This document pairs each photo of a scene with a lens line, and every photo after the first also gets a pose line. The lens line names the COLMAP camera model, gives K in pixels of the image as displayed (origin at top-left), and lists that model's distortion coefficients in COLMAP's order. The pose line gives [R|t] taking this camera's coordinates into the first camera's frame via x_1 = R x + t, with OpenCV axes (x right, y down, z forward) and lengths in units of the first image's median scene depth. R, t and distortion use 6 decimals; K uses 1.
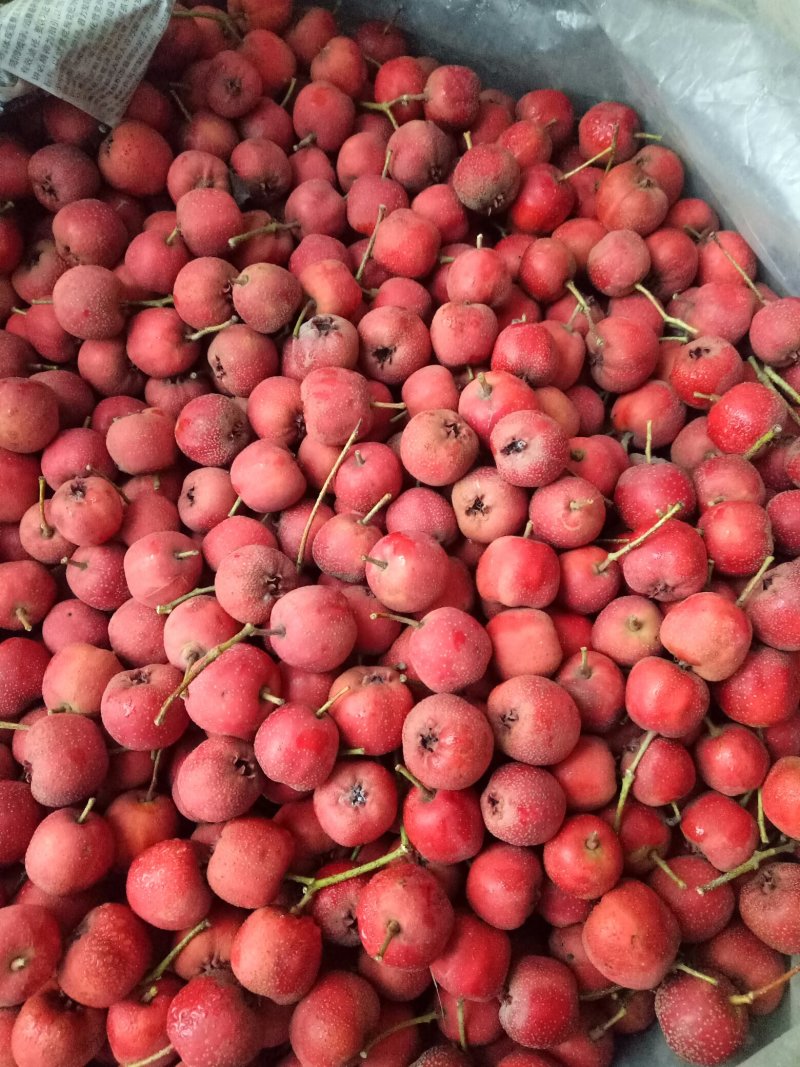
lens RADIAL K [[829.7, 0, 397.1], [0, 829.7, 537.0], [0, 0, 1]] dist [0.035565, -0.044189]
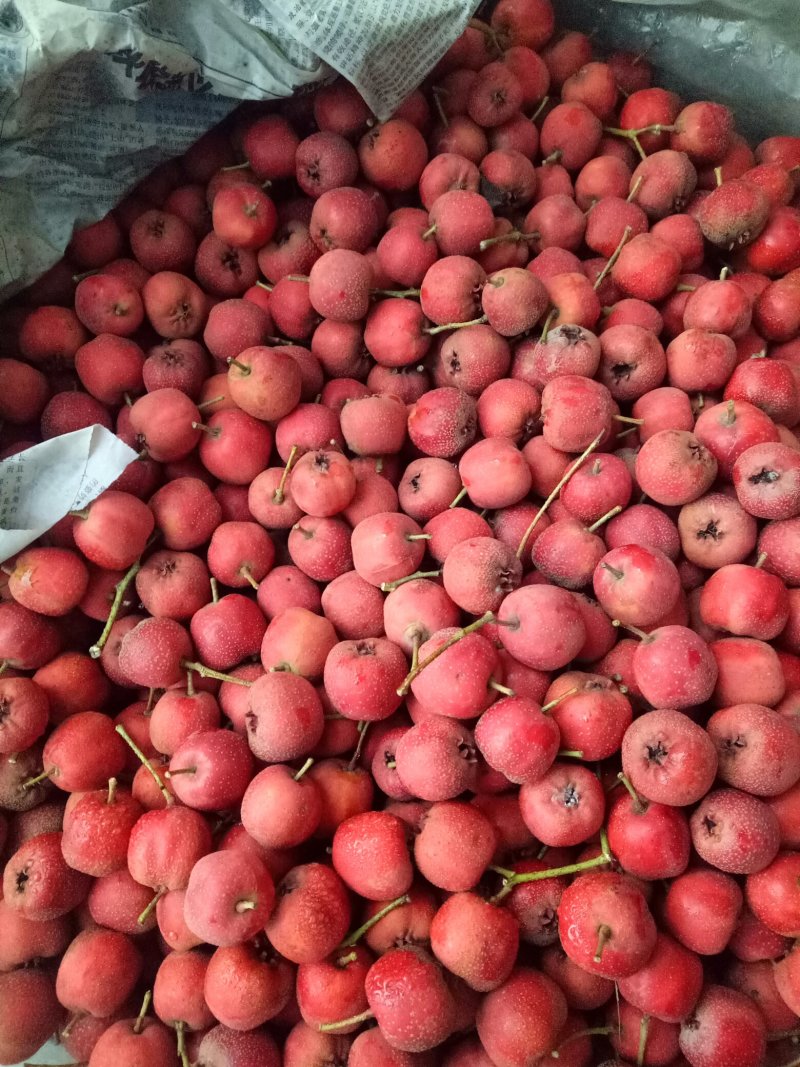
lens RADIAL K [[829.7, 0, 397.1], [0, 829.7, 537.0], [0, 0, 1]] dist [0.035565, -0.044189]
pose [[0.988975, 0.140499, -0.046776, -0.229620], [-0.141717, 0.989621, -0.023811, 0.048321], [0.042945, 0.030178, 0.998622, -0.023612]]
